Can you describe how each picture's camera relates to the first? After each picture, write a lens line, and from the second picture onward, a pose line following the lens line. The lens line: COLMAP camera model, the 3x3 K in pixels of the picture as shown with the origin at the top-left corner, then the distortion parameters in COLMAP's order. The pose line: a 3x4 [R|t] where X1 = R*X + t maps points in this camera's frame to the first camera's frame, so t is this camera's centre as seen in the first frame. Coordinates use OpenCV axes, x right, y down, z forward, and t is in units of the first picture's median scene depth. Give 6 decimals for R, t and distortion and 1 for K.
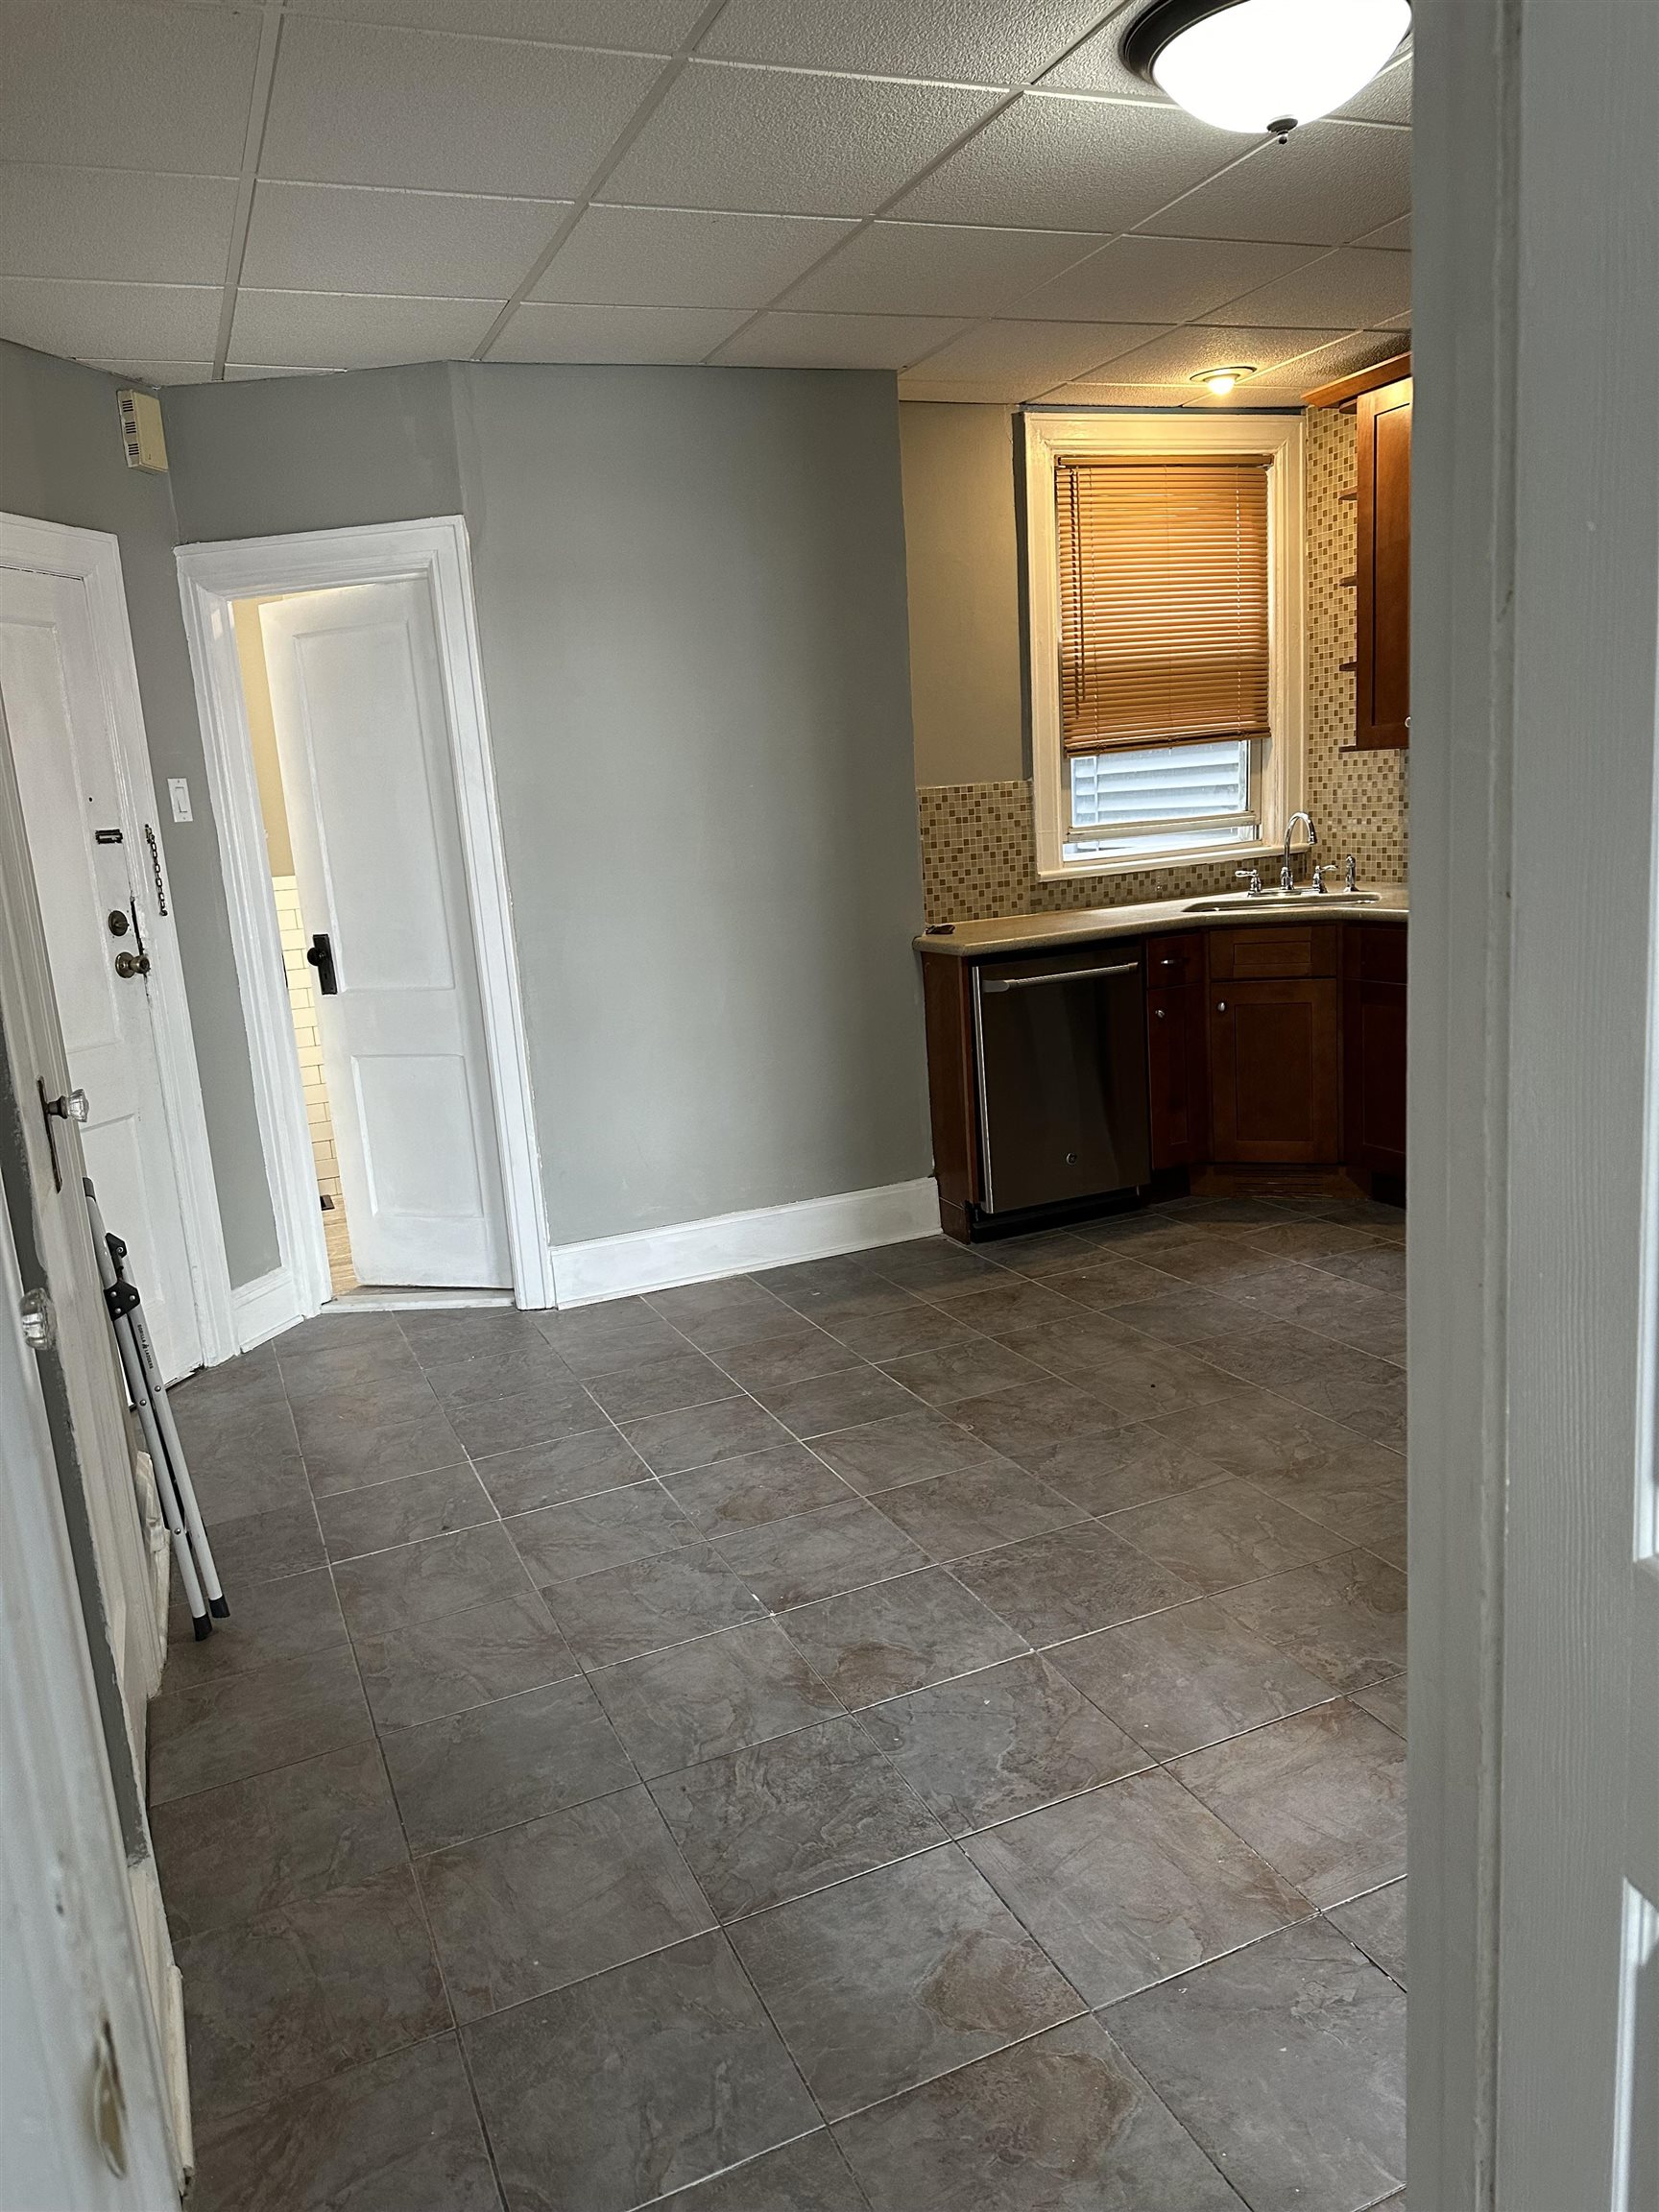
lens RADIAL K [[1512.4, 0, 822.1], [0, 1512.4, 1139.8], [0, 0, 1]] dist [0.147737, -0.263844]
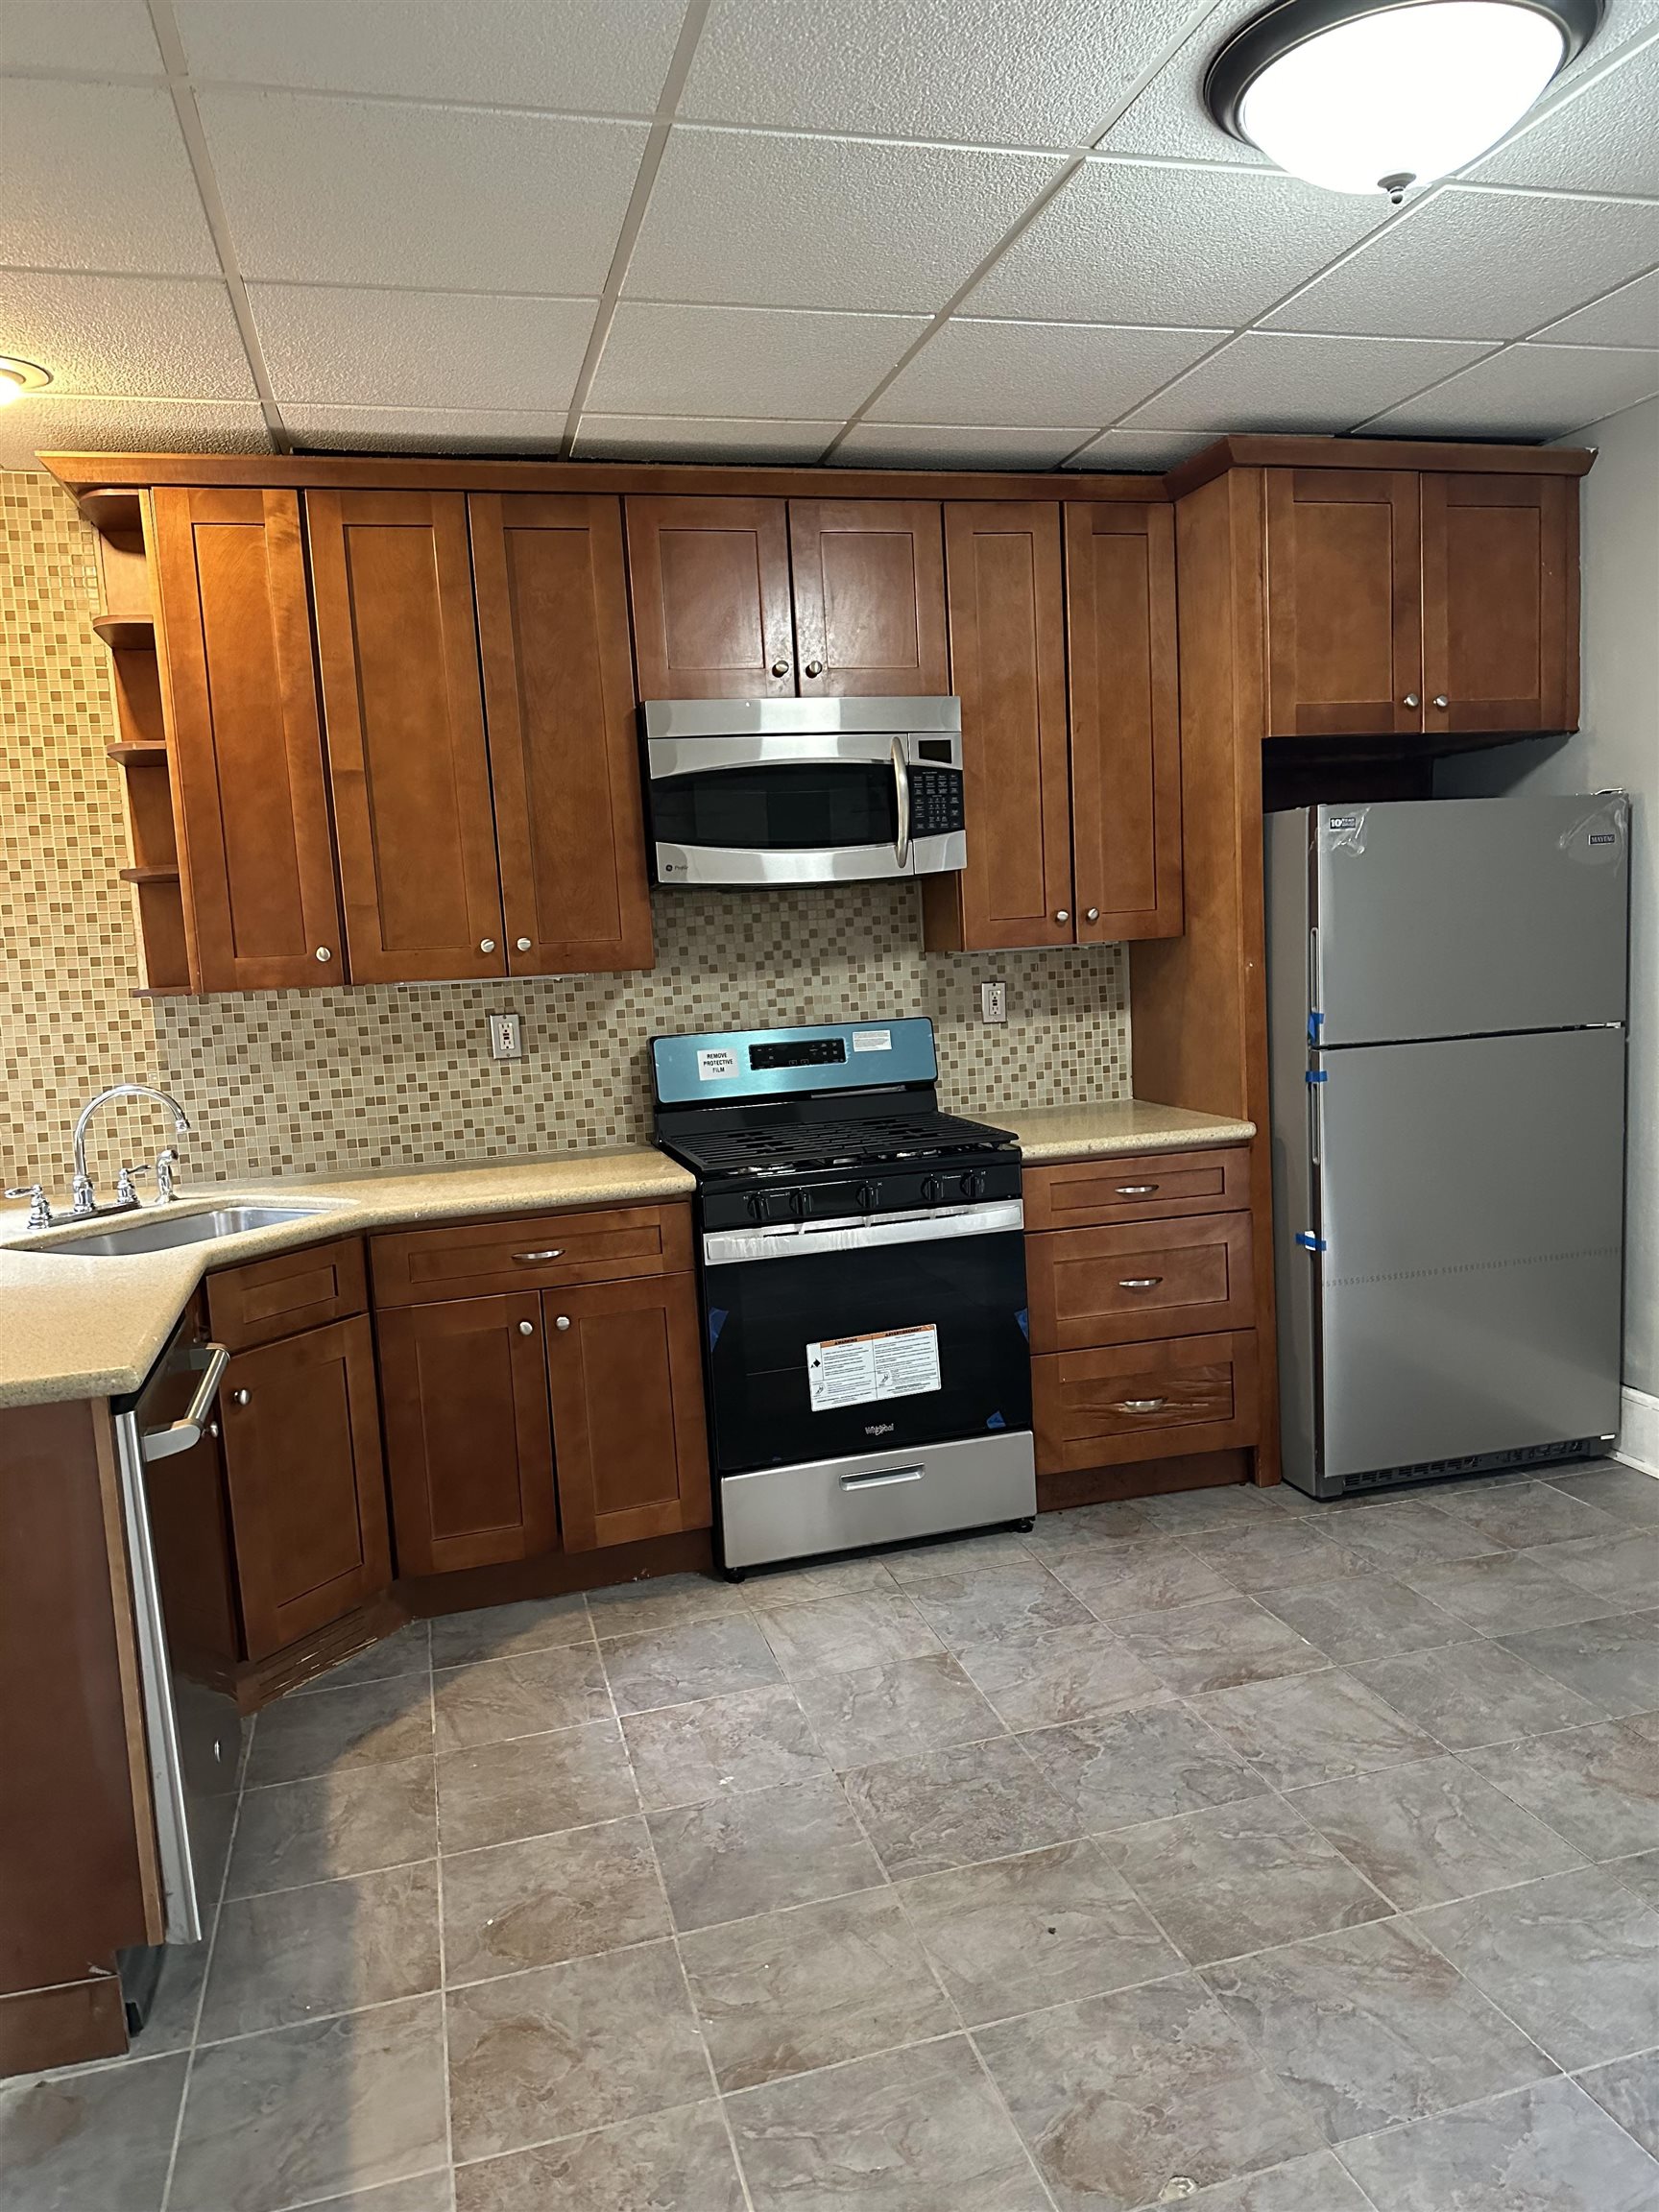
lens RADIAL K [[1546.6, 0, 829.5], [0, 1546.6, 1106.0], [0, 0, 1]] dist [0.099446, -0.145461]
pose [[0.144504, -0.037742, 0.988784, -0.341962], [0.261445, 0.965217, -0.001366, -0.152246], [-0.954340, 0.258710, 0.149345, 0.747427]]
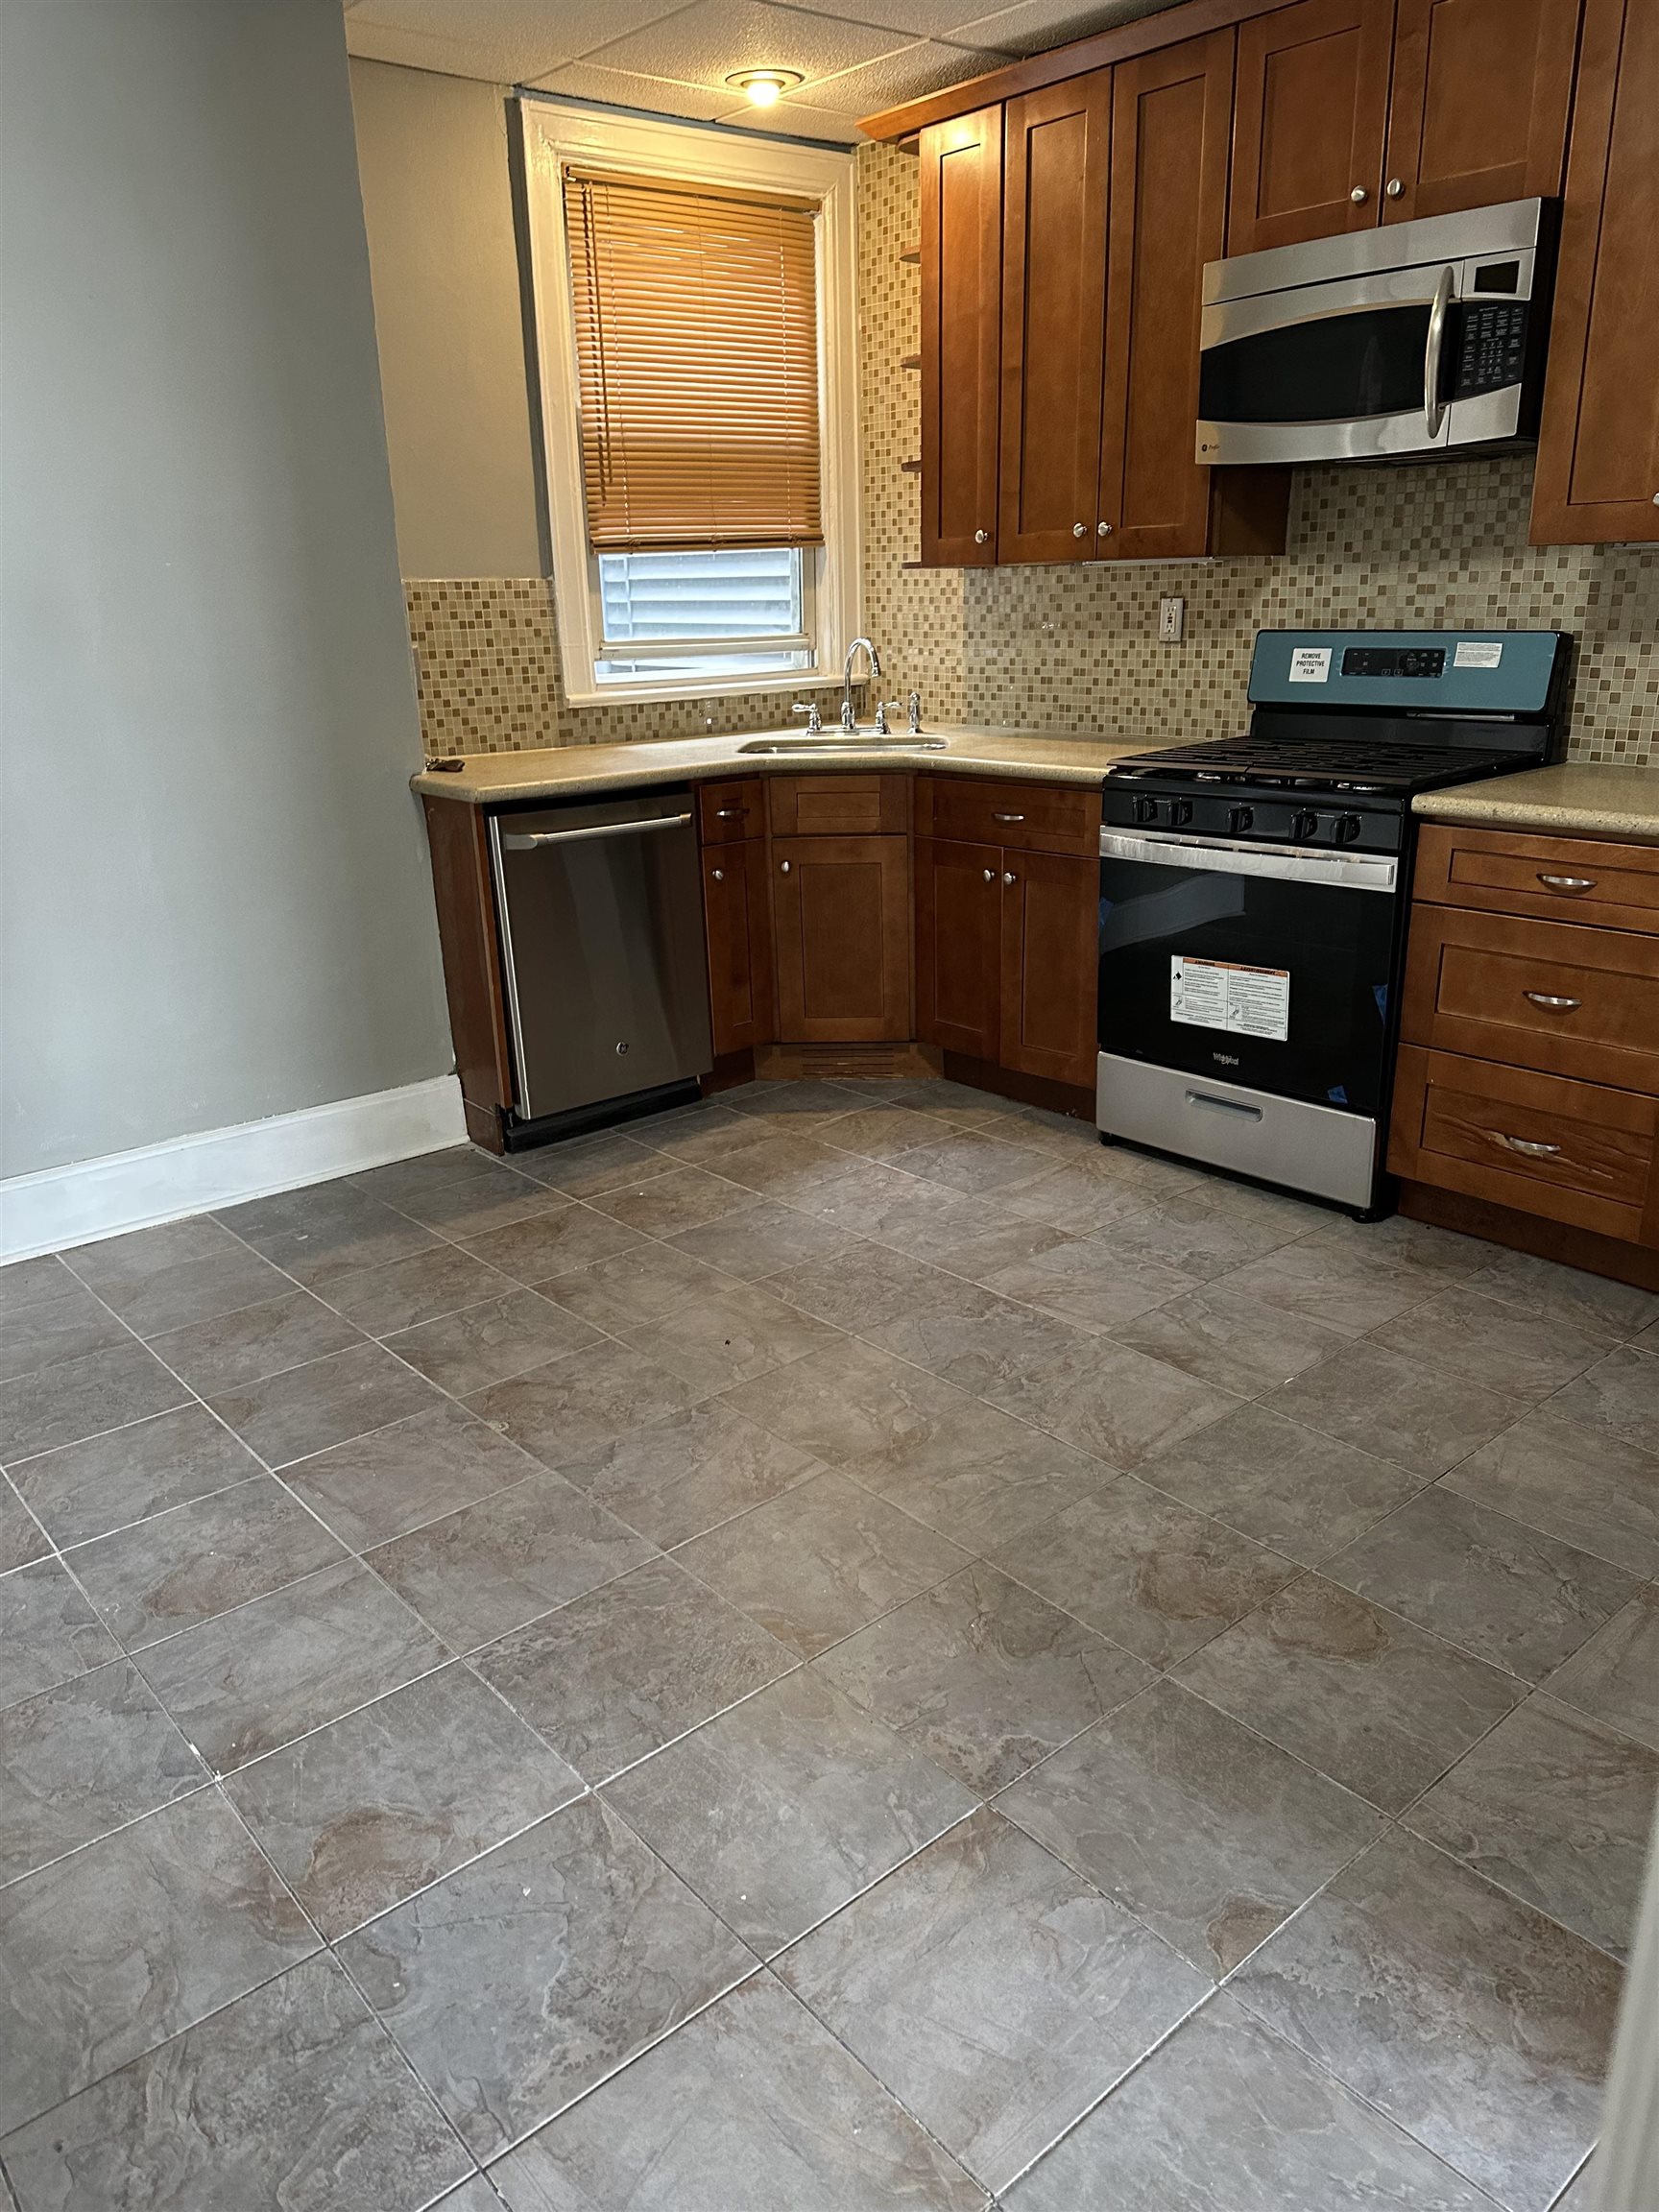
lens RADIAL K [[1512.4, 0, 822.1], [0, 1512.4, 1139.8], [0, 0, 1]] dist [0.147737, -0.263844]
pose [[0.956507, -0.052215, 0.286997, 0.028085], [0.019283, 0.993016, 0.116397, -0.036612], [-0.291070, -0.105801, 0.950834, 0.171841]]
